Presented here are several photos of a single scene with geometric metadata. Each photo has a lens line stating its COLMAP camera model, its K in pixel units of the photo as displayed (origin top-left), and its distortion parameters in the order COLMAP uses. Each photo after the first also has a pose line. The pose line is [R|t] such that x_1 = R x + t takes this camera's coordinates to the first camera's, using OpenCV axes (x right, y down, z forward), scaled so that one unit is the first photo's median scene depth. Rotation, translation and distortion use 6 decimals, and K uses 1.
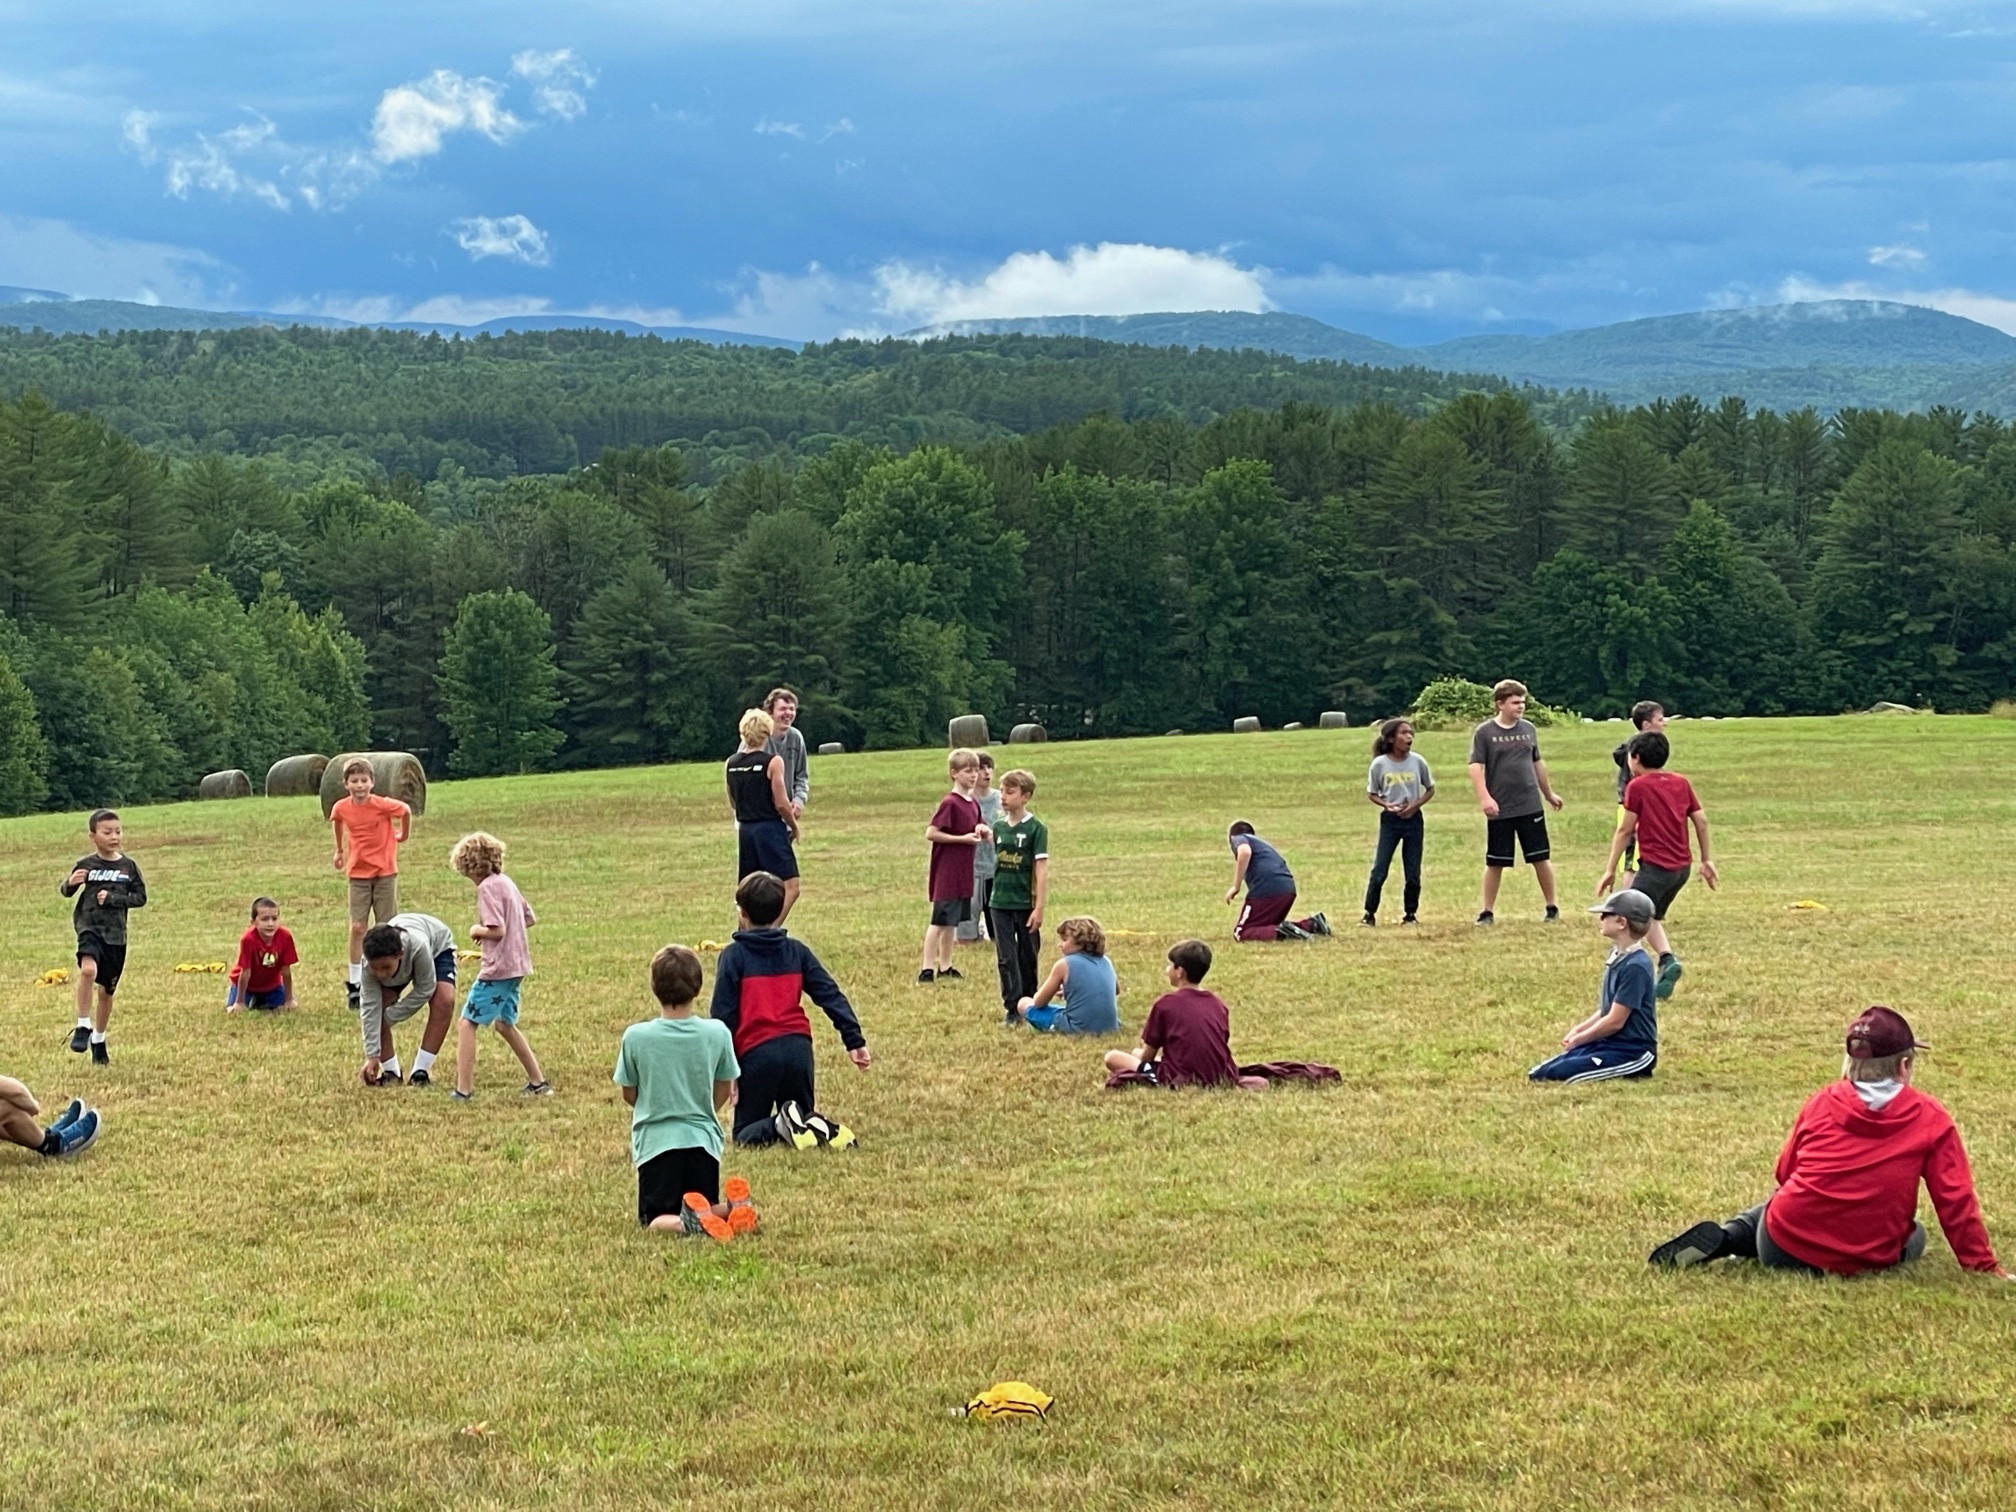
lens RADIAL K [[5170.7, 0, 1008.4], [0, 5170.7, 755.6], [0, 0, 1]] dist [0.292555, 0.000000]
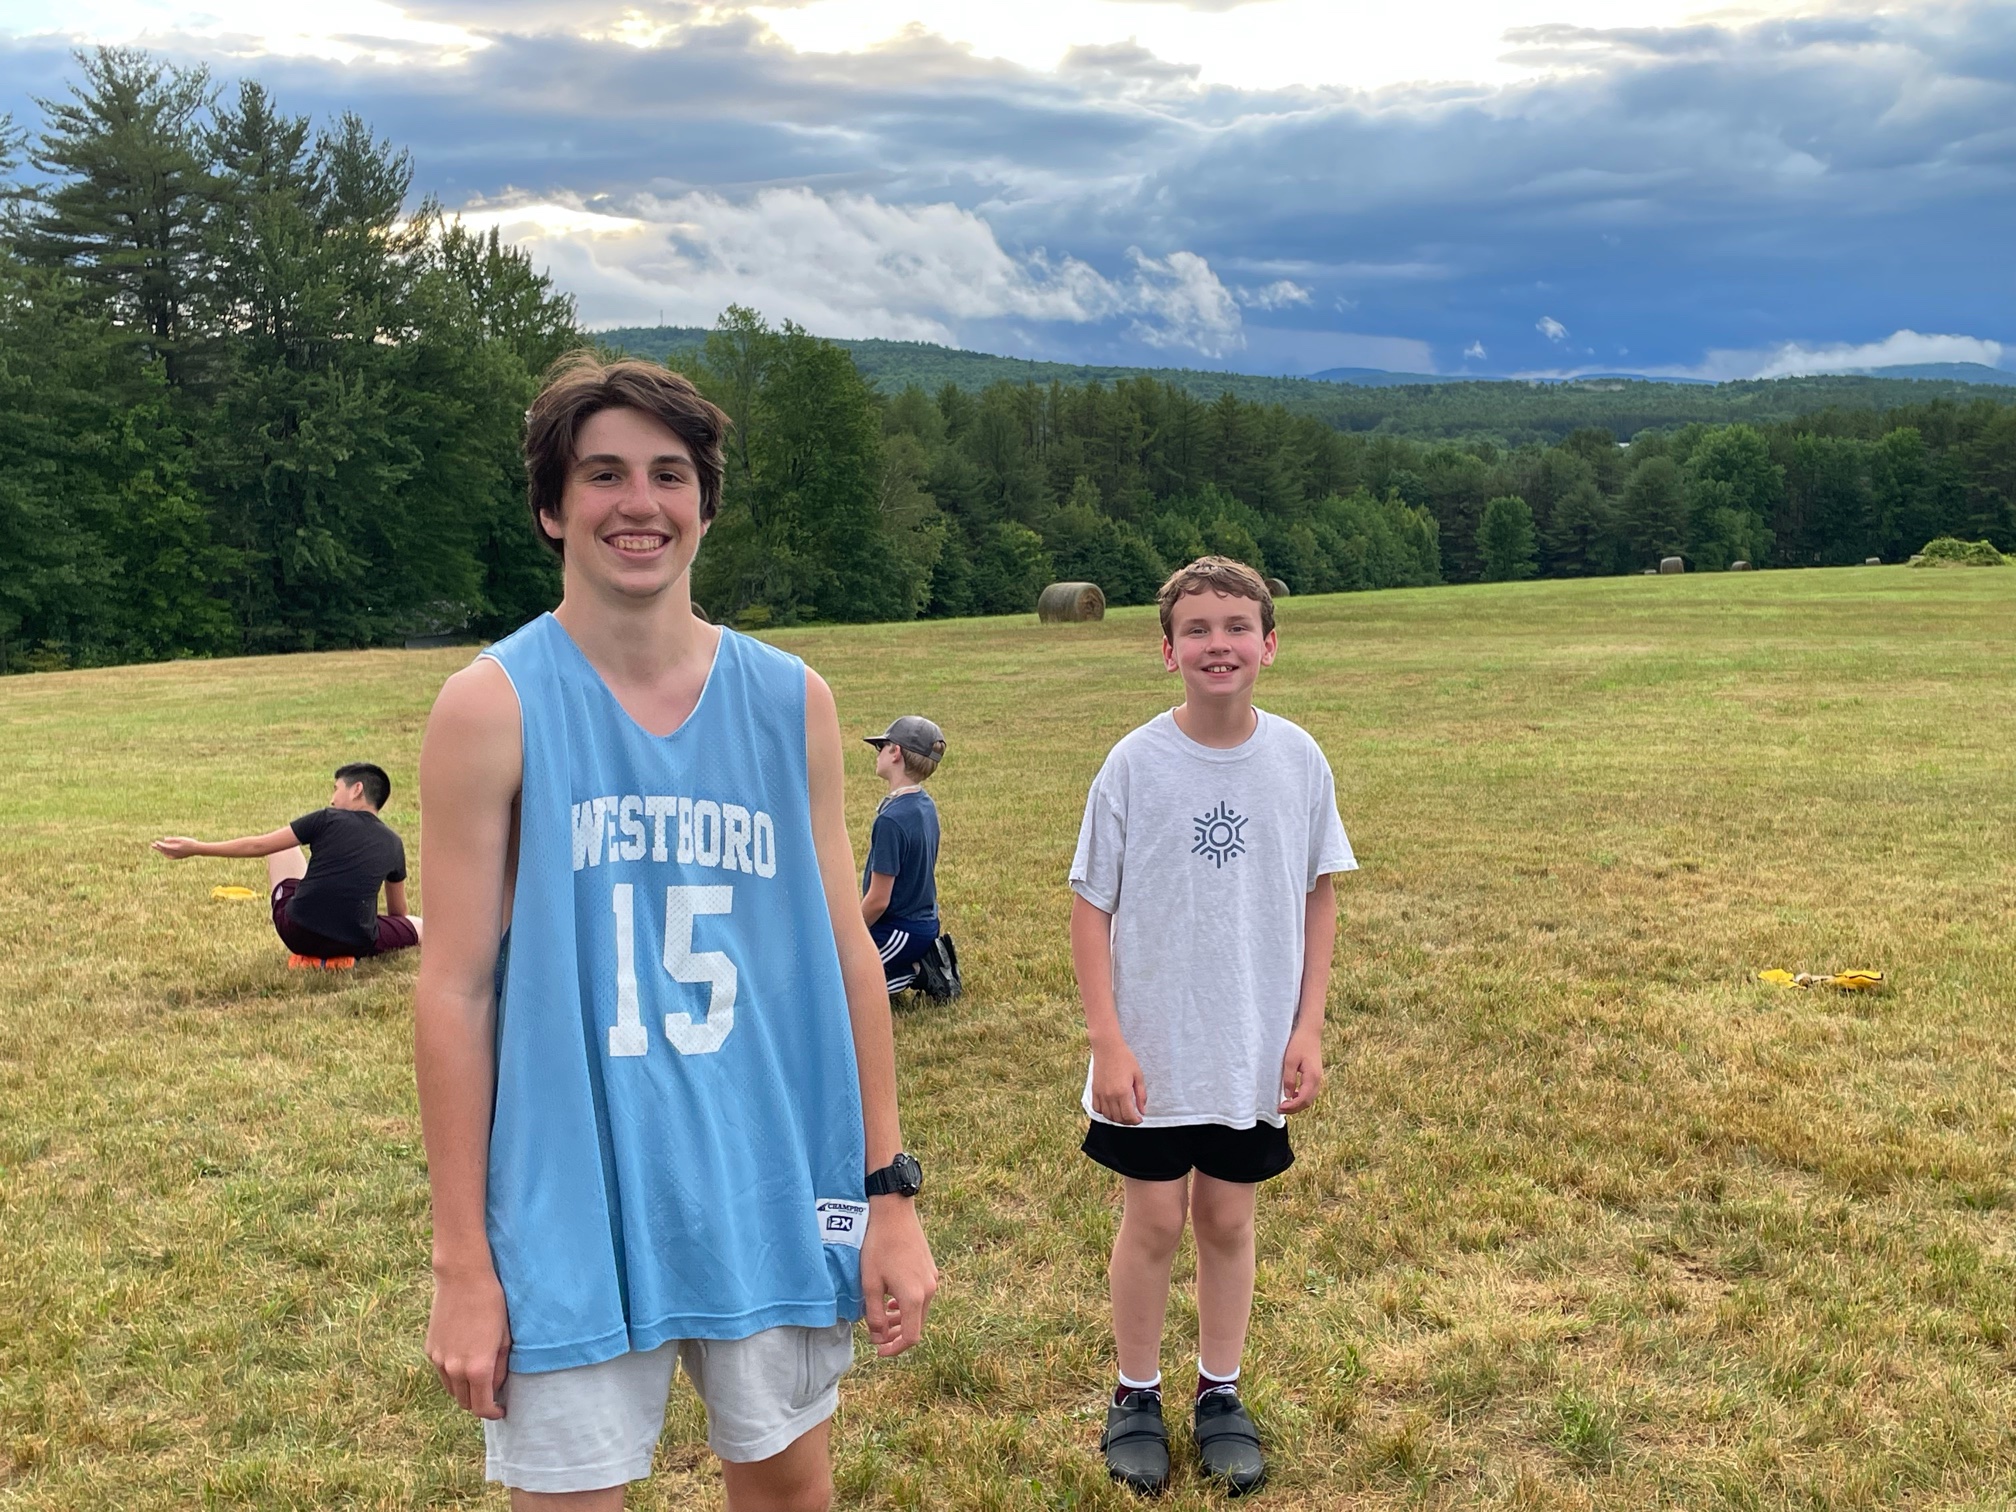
lens RADIAL K [[2130.1, 0, 1007.6], [0, 2130.1, 756.2], [0, 0, 1]] dist [0.002972, 0.000000]
pose [[0.929004, 0.037515, -0.368163, 0.032801], [-0.005375, 0.996111, 0.087939, -0.001549], [0.370030, -0.079717, 0.925593, 0.106809]]
